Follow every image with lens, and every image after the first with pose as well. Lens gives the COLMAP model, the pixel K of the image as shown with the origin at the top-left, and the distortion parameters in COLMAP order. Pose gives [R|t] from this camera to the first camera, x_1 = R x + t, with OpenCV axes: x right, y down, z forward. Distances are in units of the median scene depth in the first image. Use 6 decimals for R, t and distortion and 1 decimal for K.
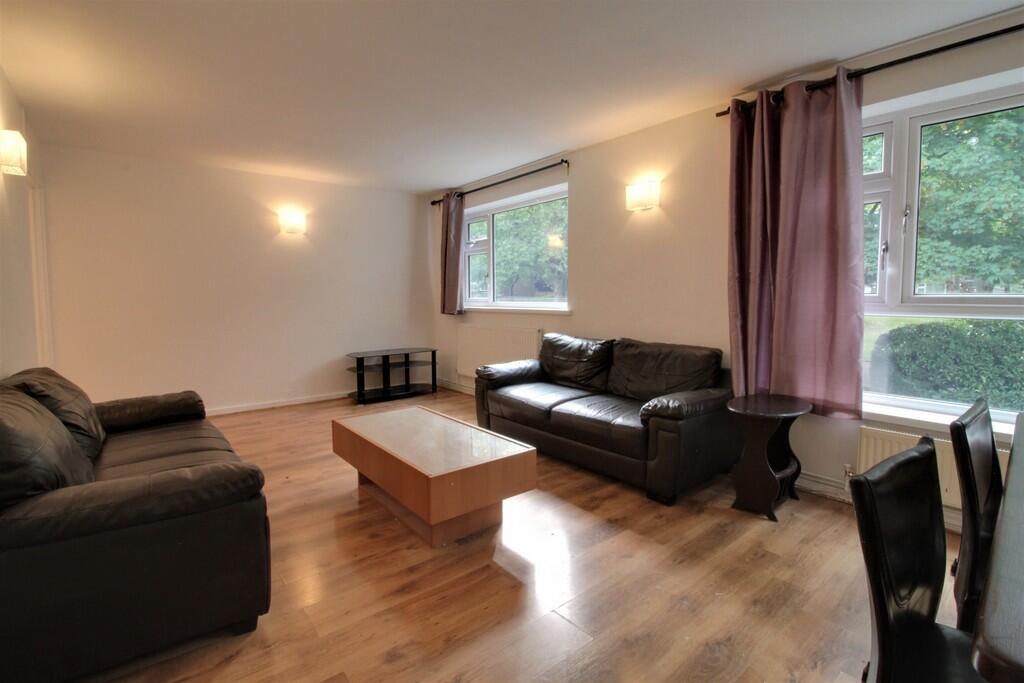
lens RADIAL K [[474.4, 0, 515.4], [0, 474.4, 328.6], [0, 0, 1]] dist [-0.000462, -0.012802]
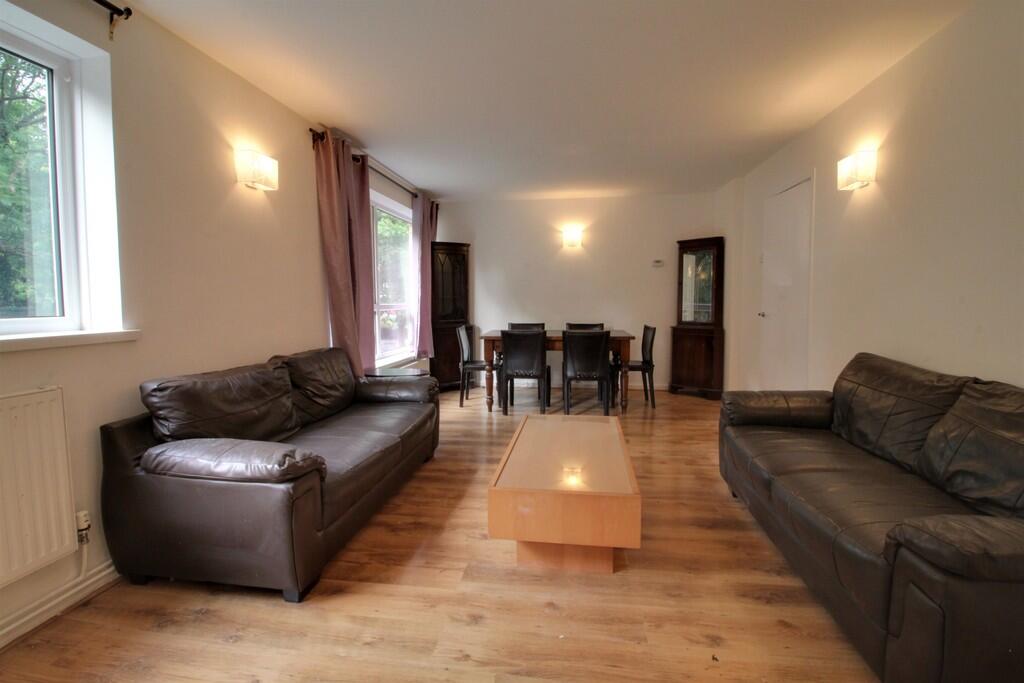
lens RADIAL K [[474.4, 0, 515.4], [0, 474.4, 328.6], [0, 0, 1]] dist [-0.000462, -0.012802]
pose [[-0.679335, -0.039364, 0.732772, -0.633690], [0.057278, 0.992669, 0.106426, -0.088626], [-0.731590, 0.114271, -0.672100, 1.329678]]
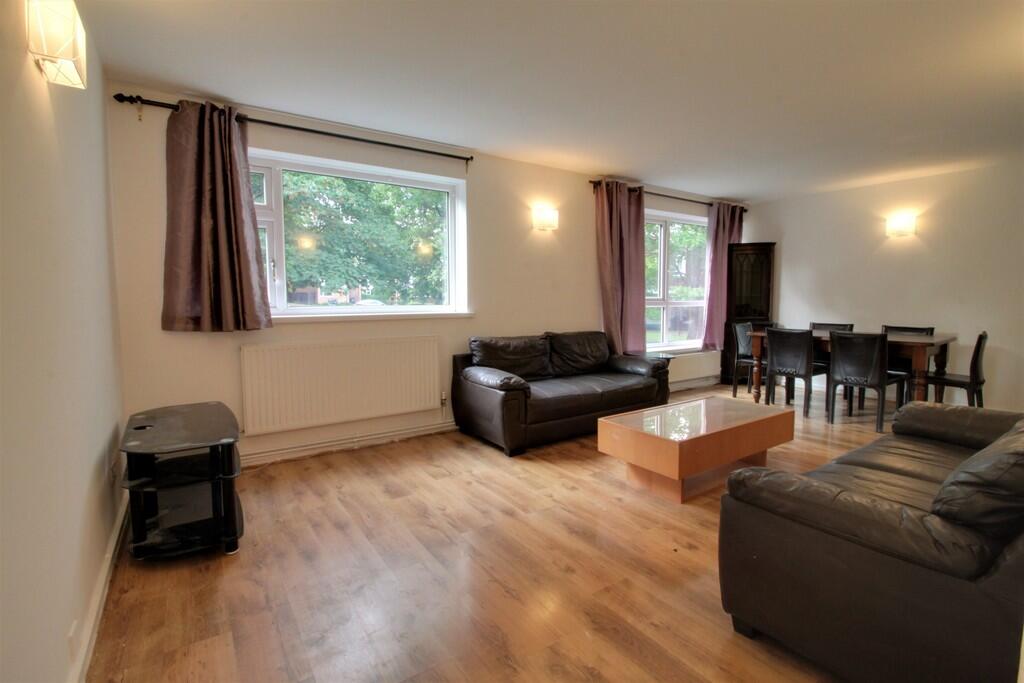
lens RADIAL K [[474.4, 0, 515.4], [0, 474.4, 328.6], [0, 0, 1]] dist [-0.000462, -0.012802]
pose [[0.079846, -0.063071, 0.994810, -1.095001], [0.069672, 0.995909, 0.057549, -0.071266], [-0.994369, 0.064715, 0.083913, 1.063659]]
